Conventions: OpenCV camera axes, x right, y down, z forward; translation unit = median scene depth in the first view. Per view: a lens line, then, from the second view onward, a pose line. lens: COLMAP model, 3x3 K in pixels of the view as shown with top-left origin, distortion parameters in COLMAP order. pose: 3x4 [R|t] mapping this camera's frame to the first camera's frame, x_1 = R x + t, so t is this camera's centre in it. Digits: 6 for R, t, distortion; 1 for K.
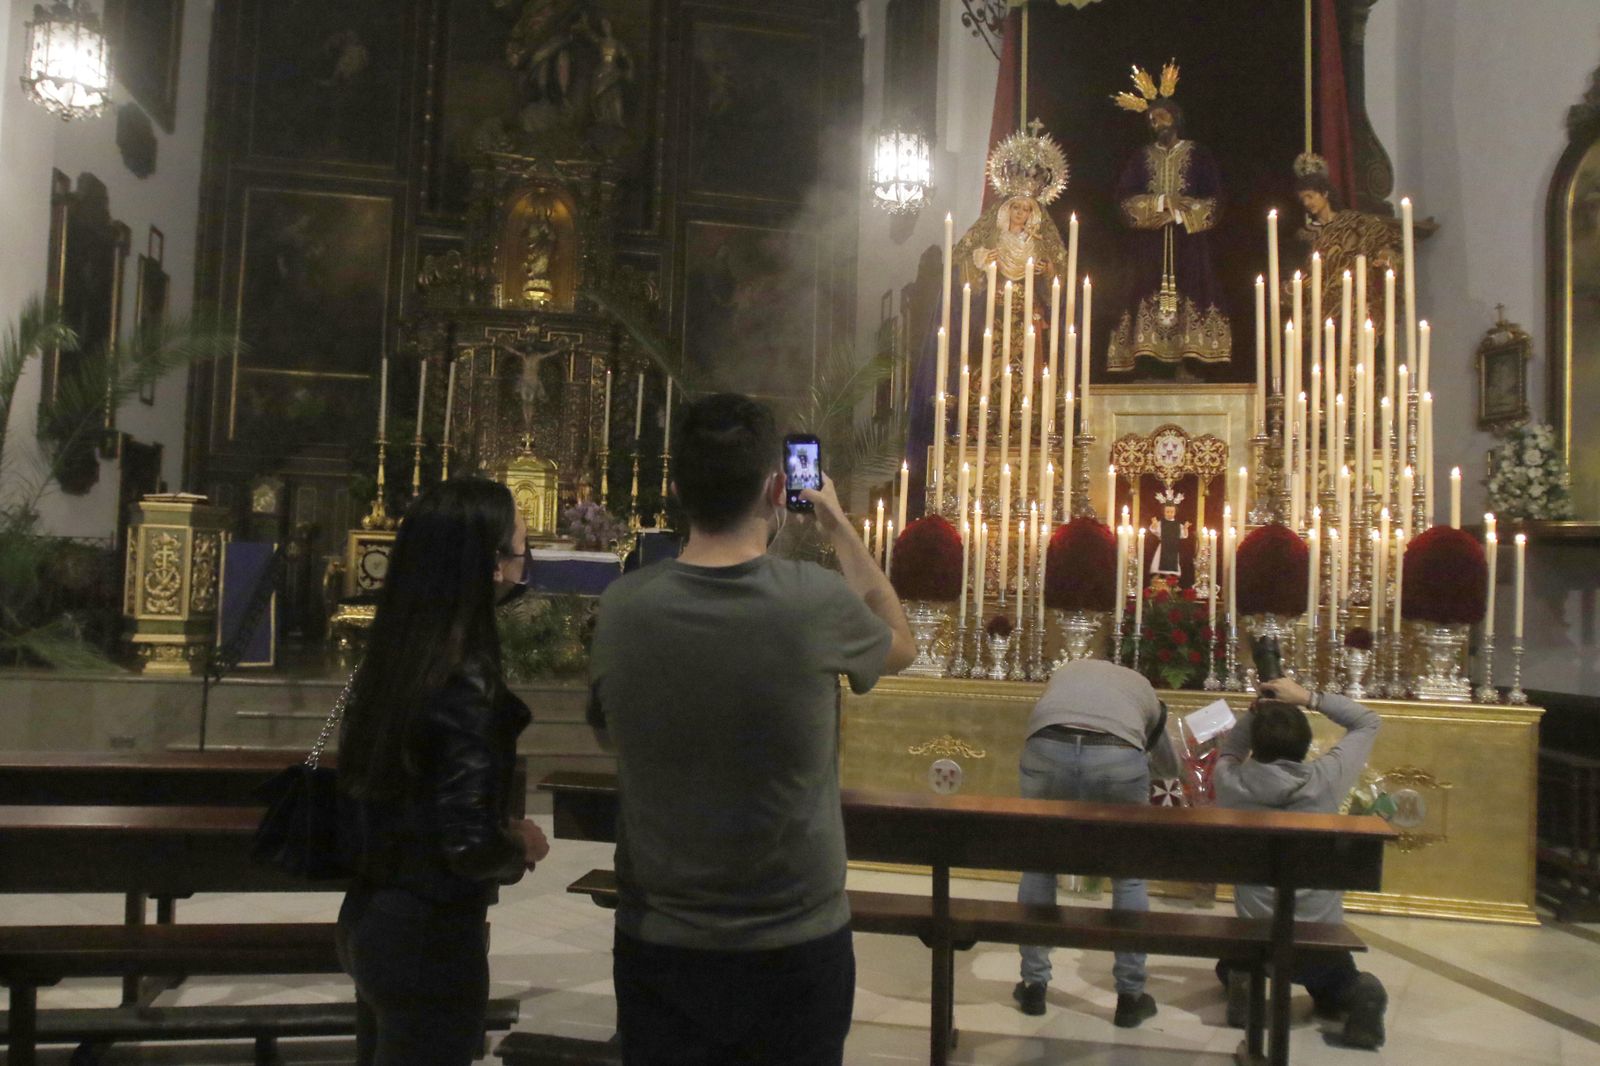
lens RADIAL K [[1112.9, 0, 800.0], [0, 1112.9, 533.0], [0, 0, 1]] dist [-0.090336, 0.040031]
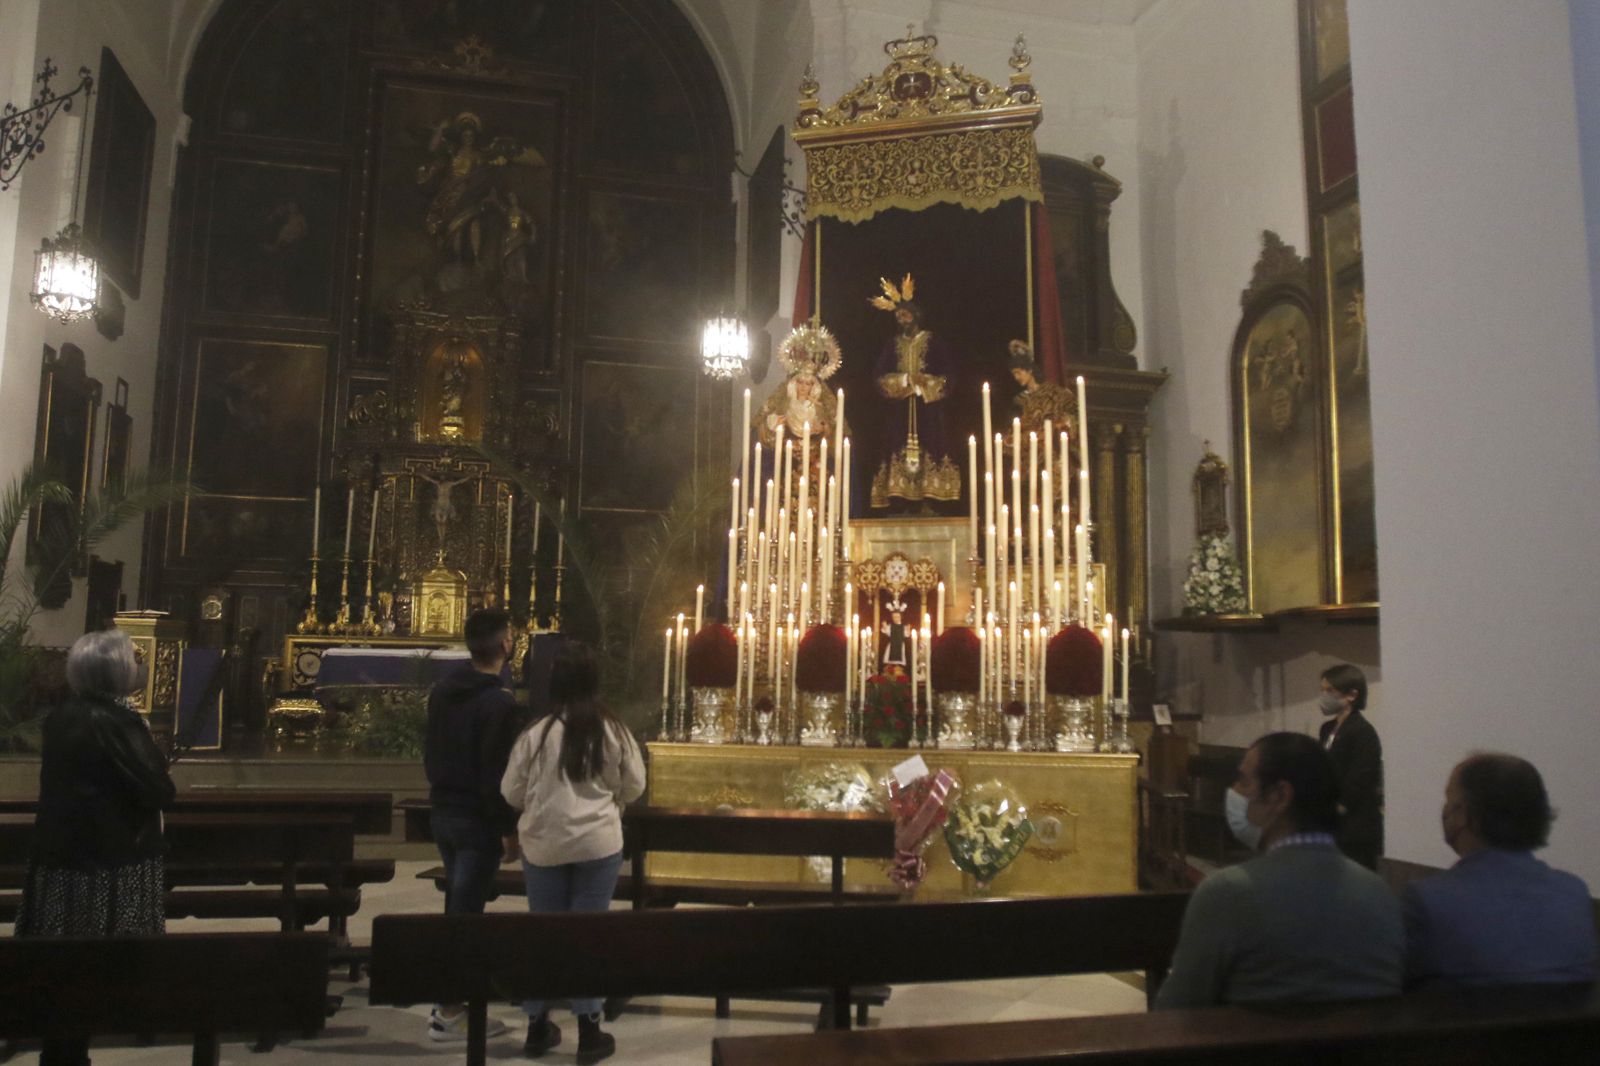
lens RADIAL K [[1112.9, 0, 800.0], [0, 1112.9, 533.0], [0, 0, 1]] dist [-0.090336, 0.040031]
pose [[0.998859, -0.015844, 0.045046, 0.138432], [0.019280, 0.996852, -0.076903, -0.016991], [-0.043686, 0.077684, 0.996020, -0.310077]]
